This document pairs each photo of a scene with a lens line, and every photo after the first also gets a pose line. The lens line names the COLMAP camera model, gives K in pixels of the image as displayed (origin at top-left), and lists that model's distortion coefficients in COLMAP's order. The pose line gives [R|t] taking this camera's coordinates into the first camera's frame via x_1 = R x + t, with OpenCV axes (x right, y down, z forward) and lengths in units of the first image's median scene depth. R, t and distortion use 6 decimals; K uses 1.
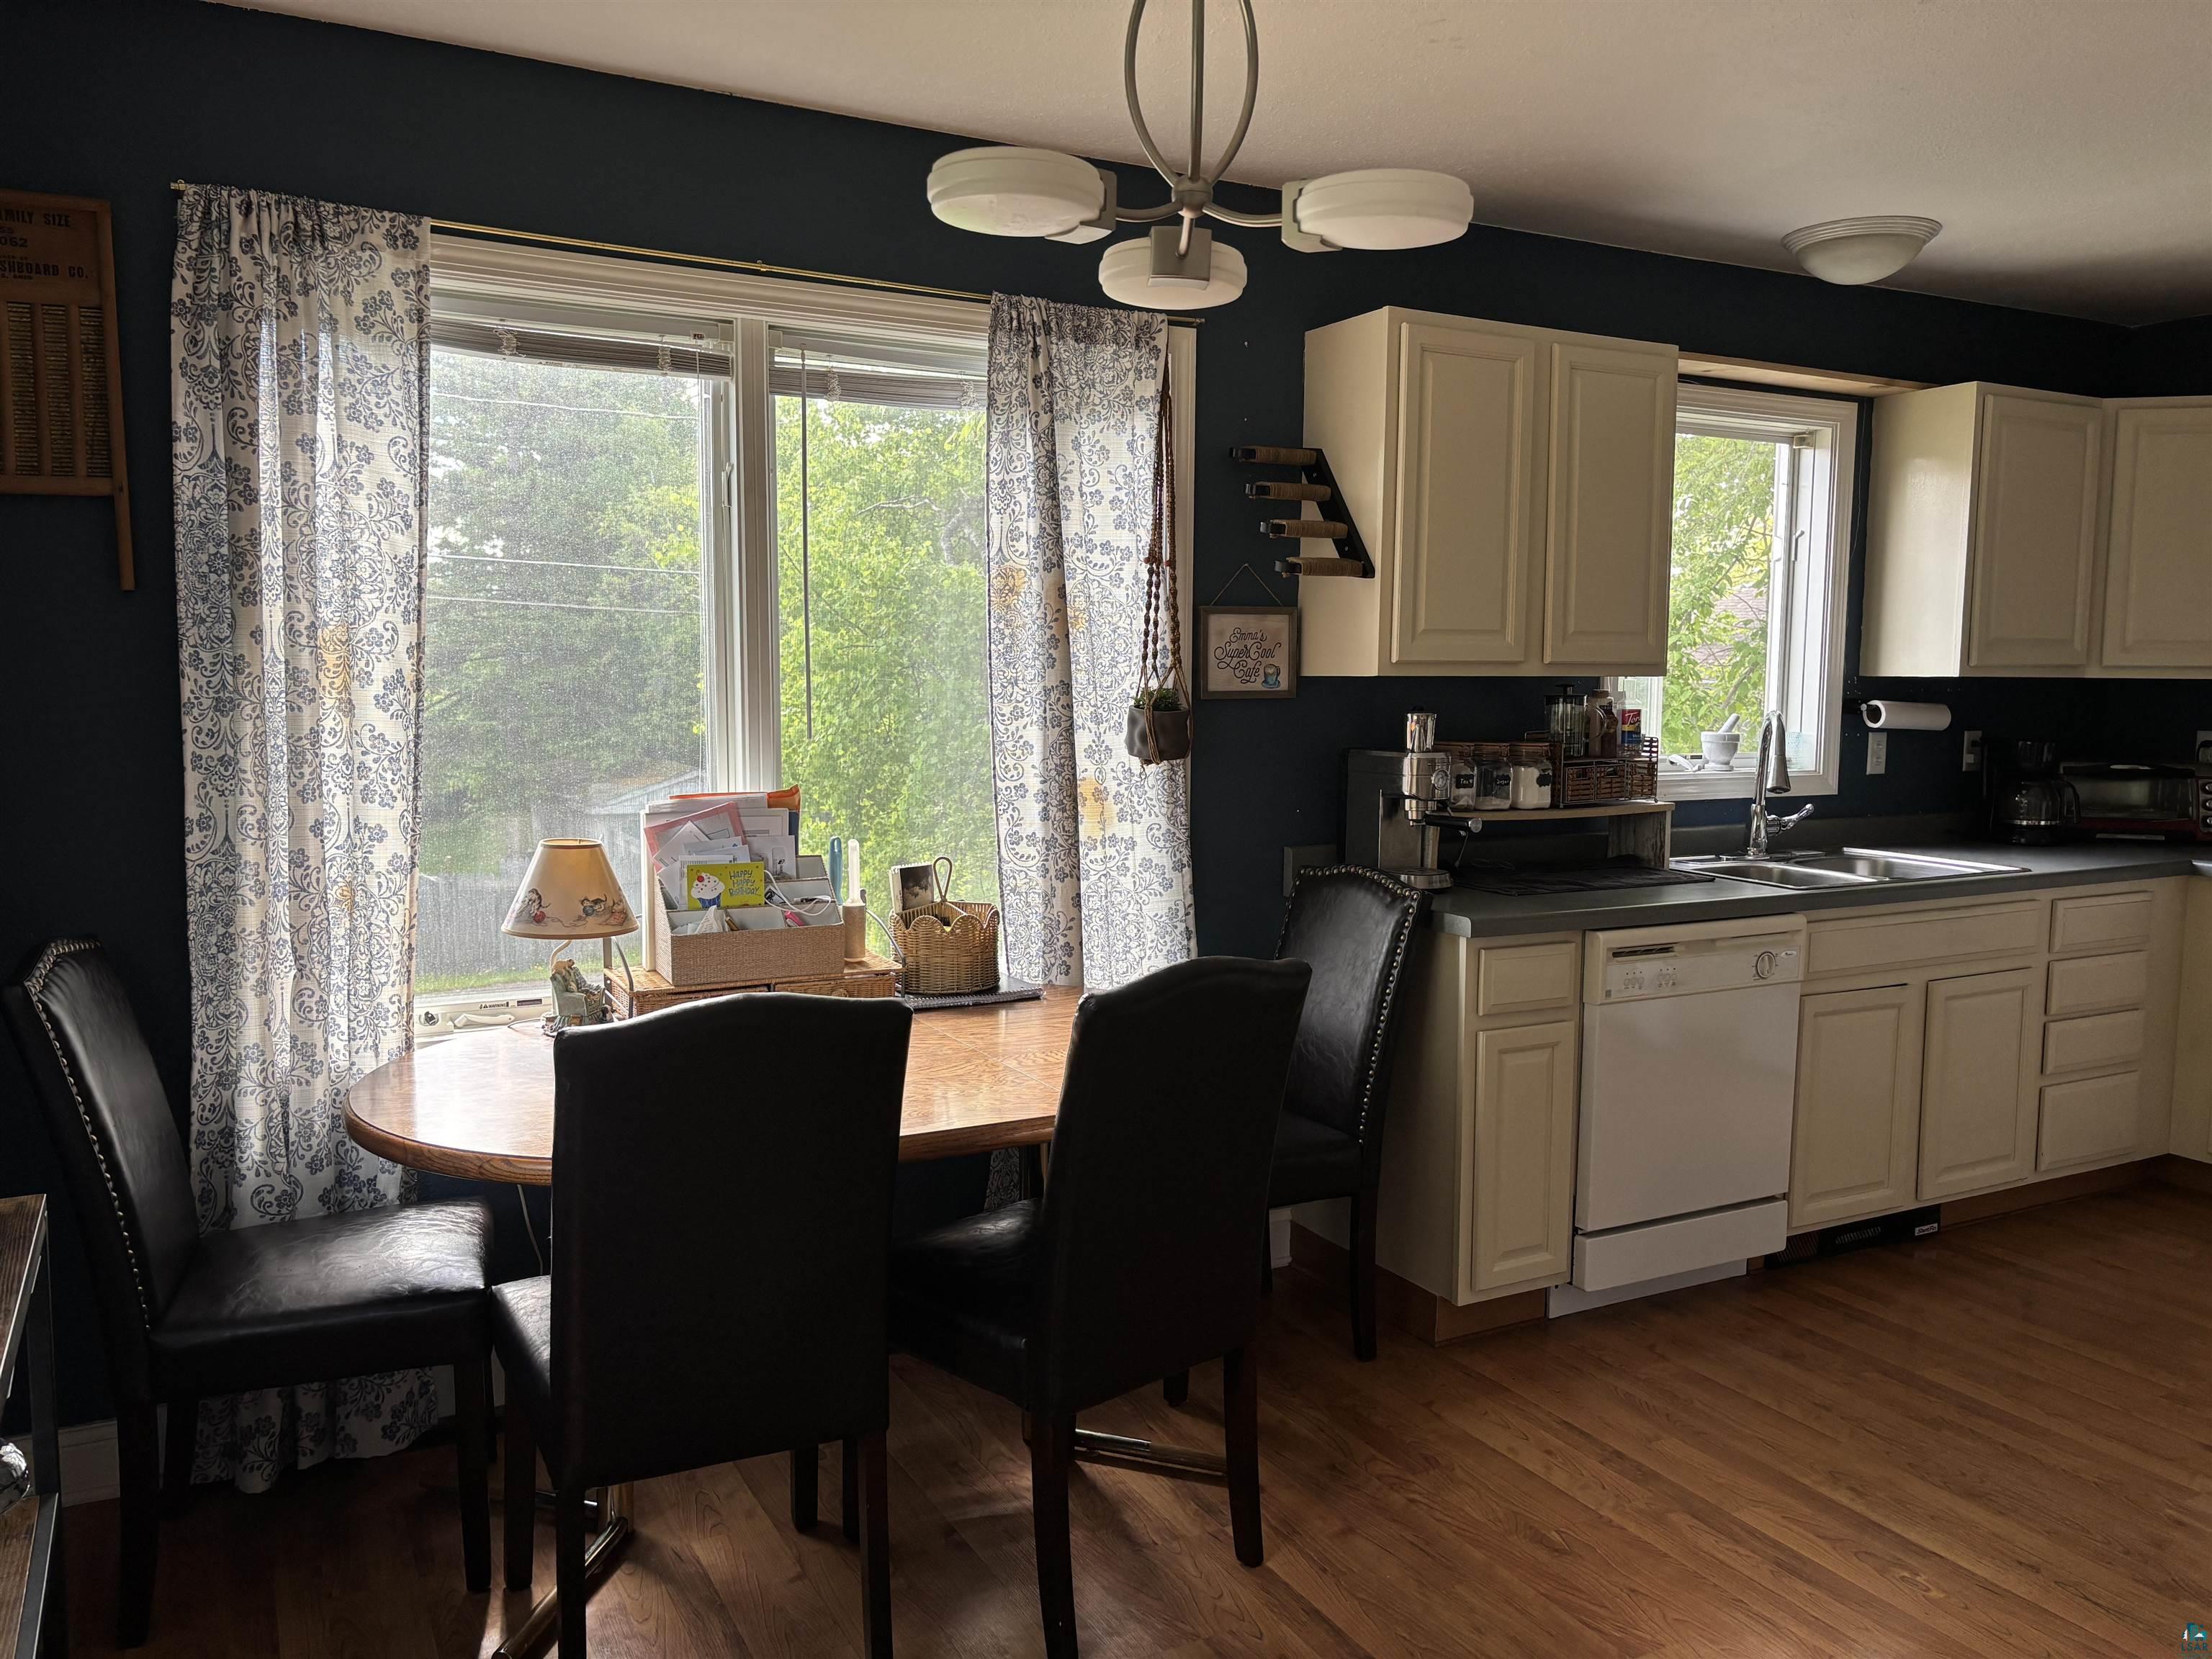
lens RADIAL K [[1670.5, 0, 1092.8], [0, 1670.5, 833.0], [0, 0, 1]] dist [0.046301, -0.042318]
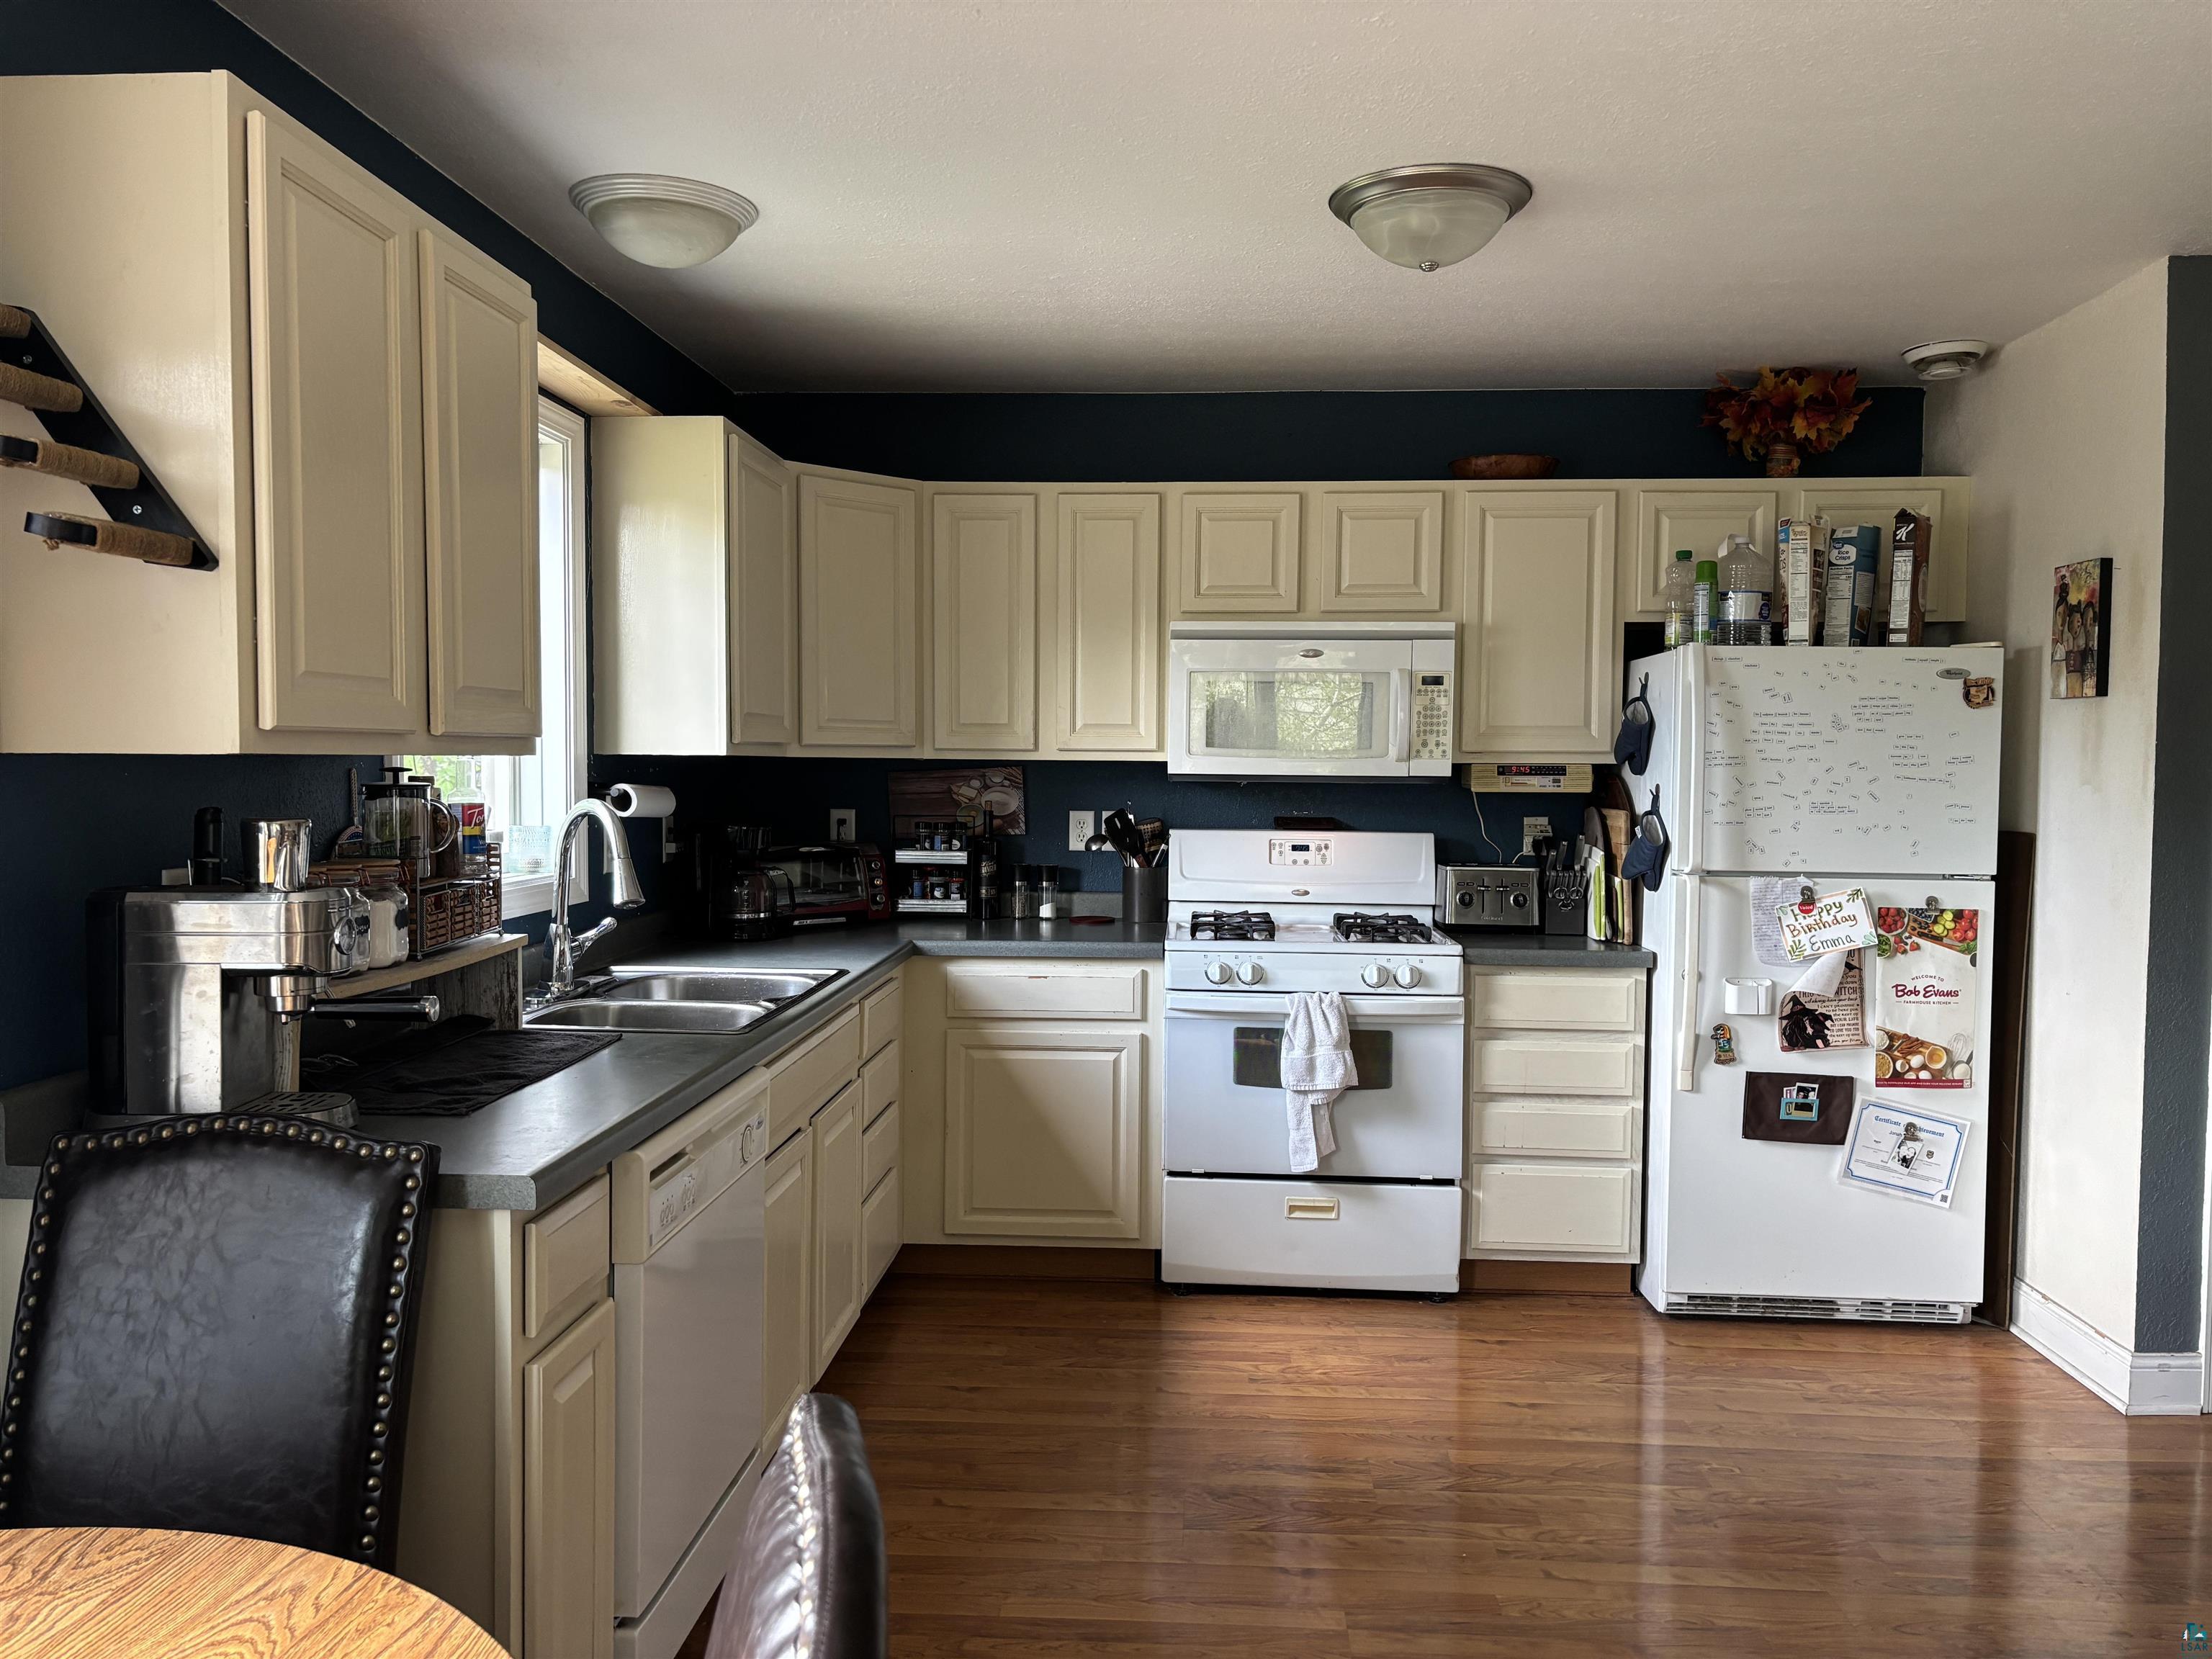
lens RADIAL K [[1670.5, 0, 1130.7], [0, 1670.5, 834.0], [0, 0, 1]] dist [0.046301, -0.042318]
pose [[0.510707, -0.042509, 0.858703, -0.139080], [0.080579, 0.996747, 0.001419, -0.044126], [-0.855970, 0.068469, 0.512472, 0.460527]]
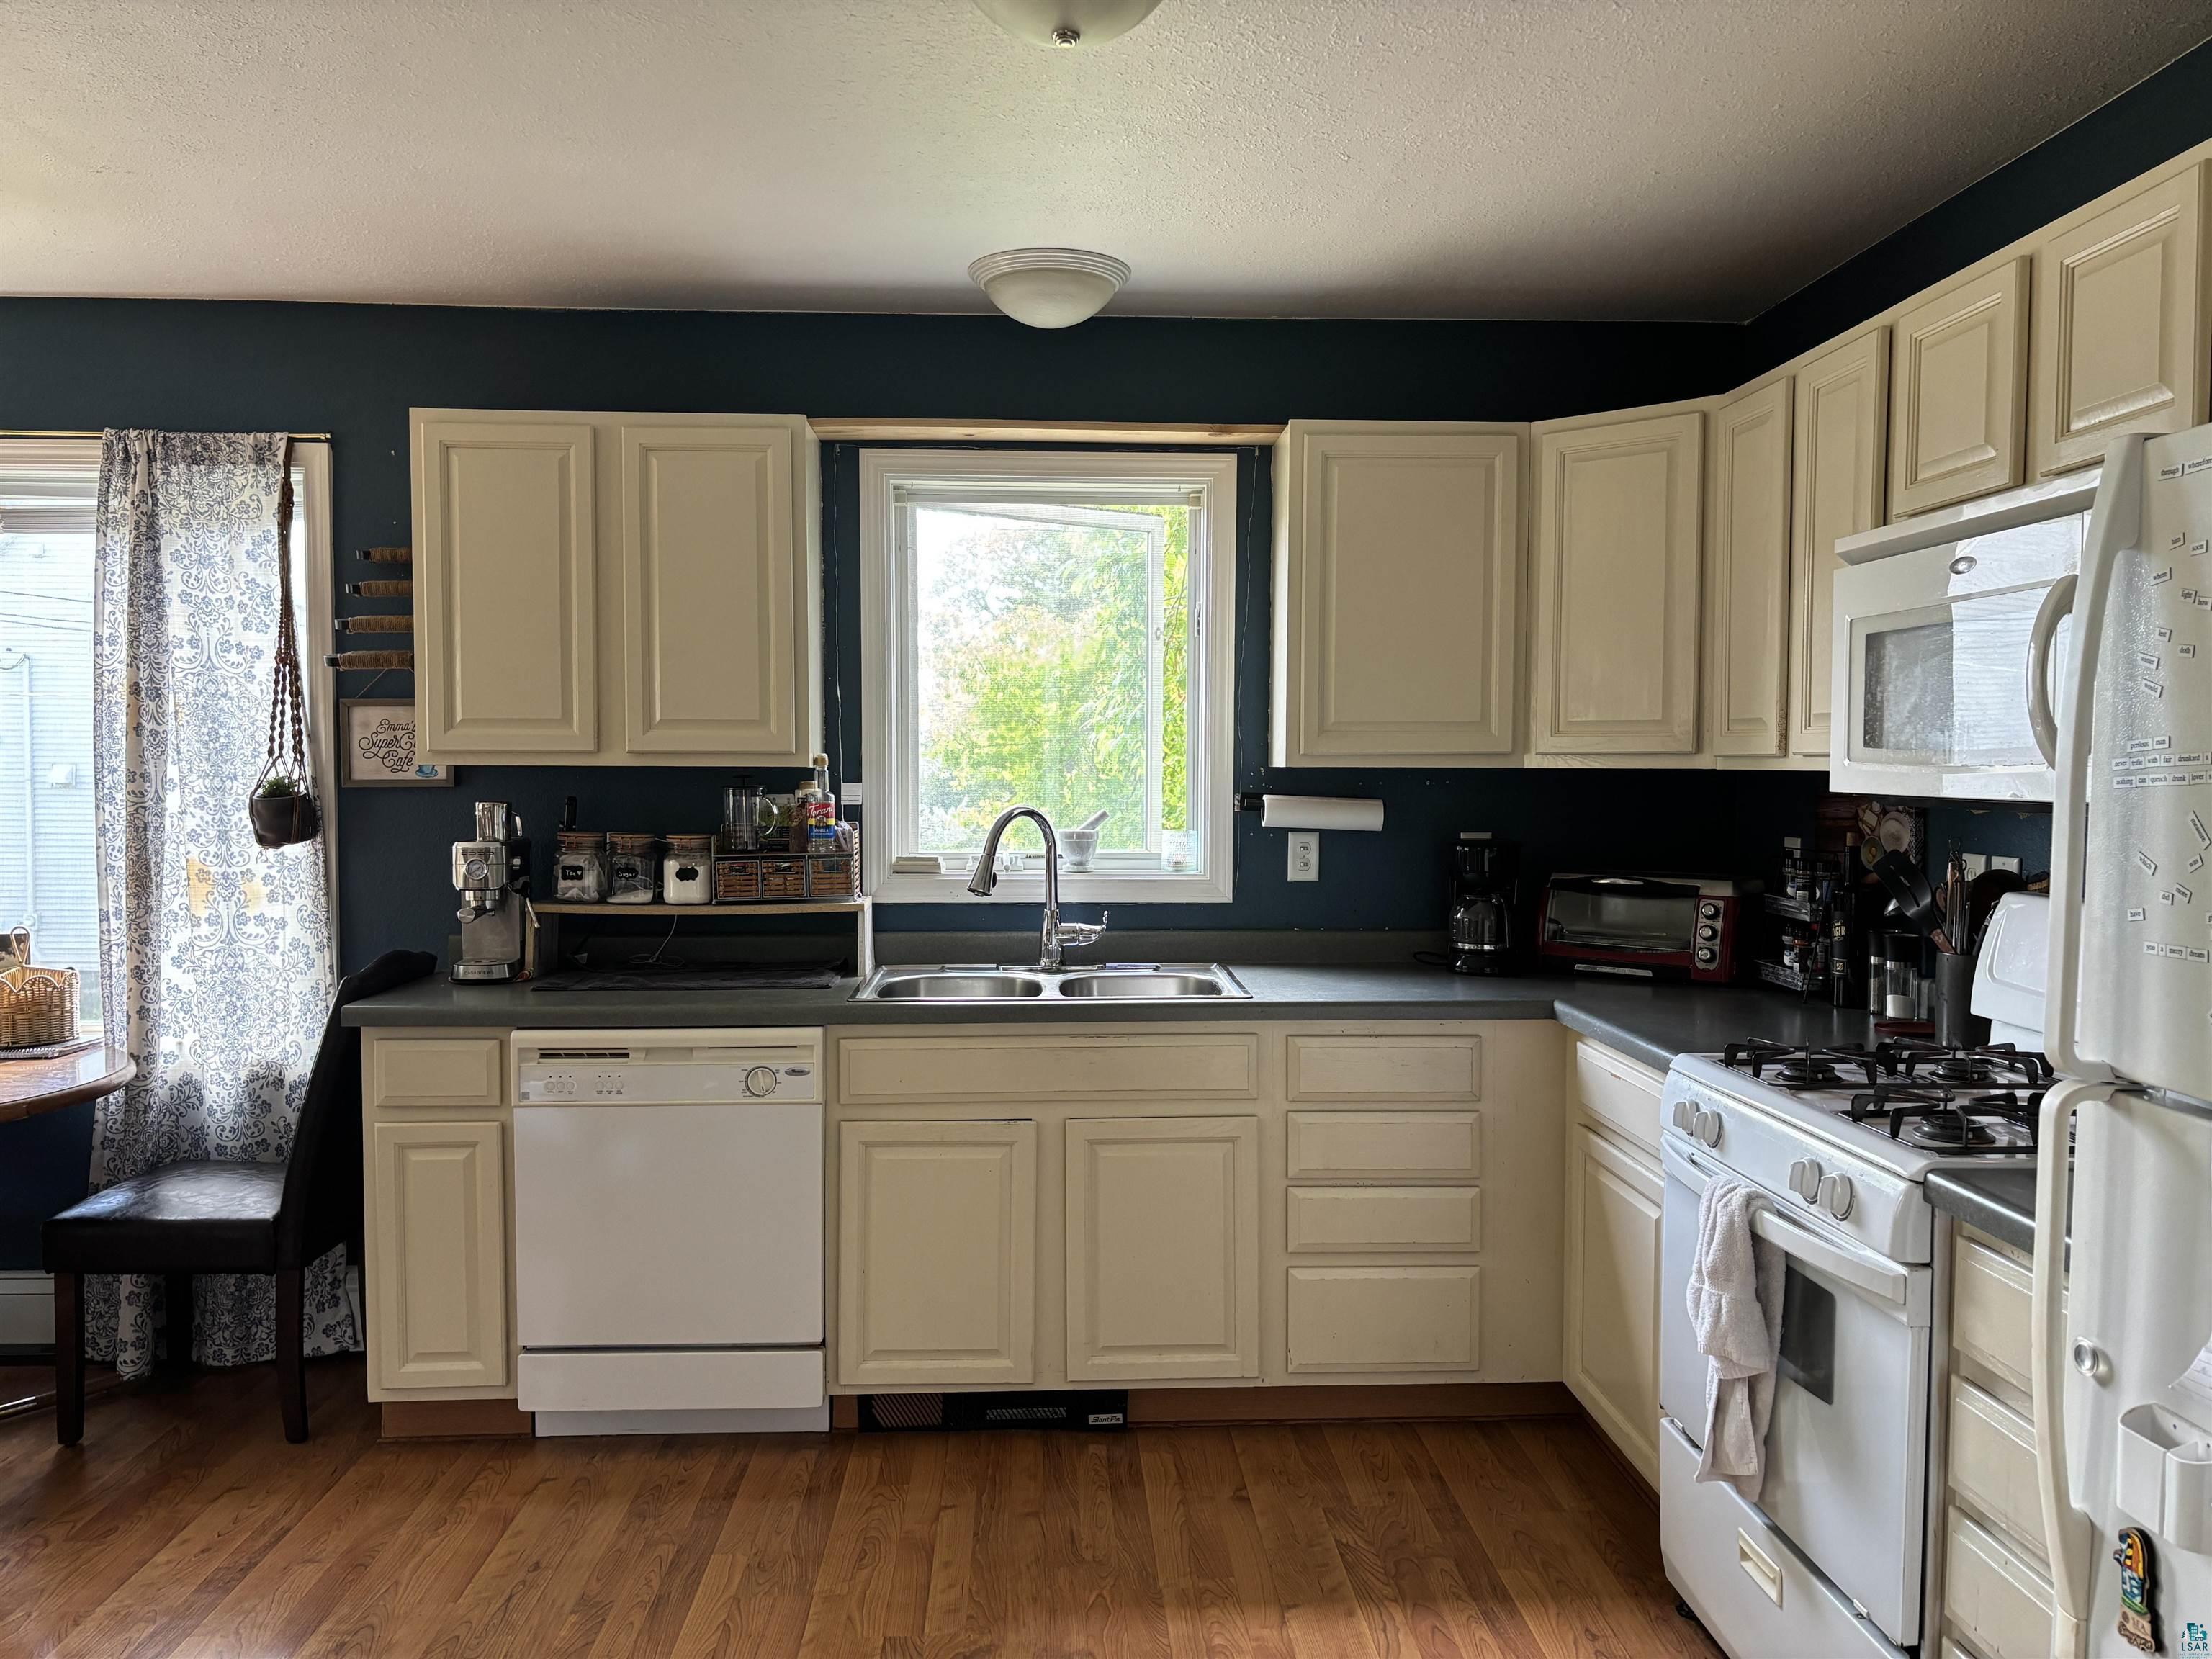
lens RADIAL K [[1670.5, 0, 1095.2], [0, 1670.5, 836.8], [0, 0, 1]] dist [0.046301, -0.042318]
pose [[0.903244, 0.013085, -0.428928, 0.933832], [-0.037879, 0.998064, -0.049320, -0.015108], [0.427452, 0.060795, 0.901991, 0.247446]]
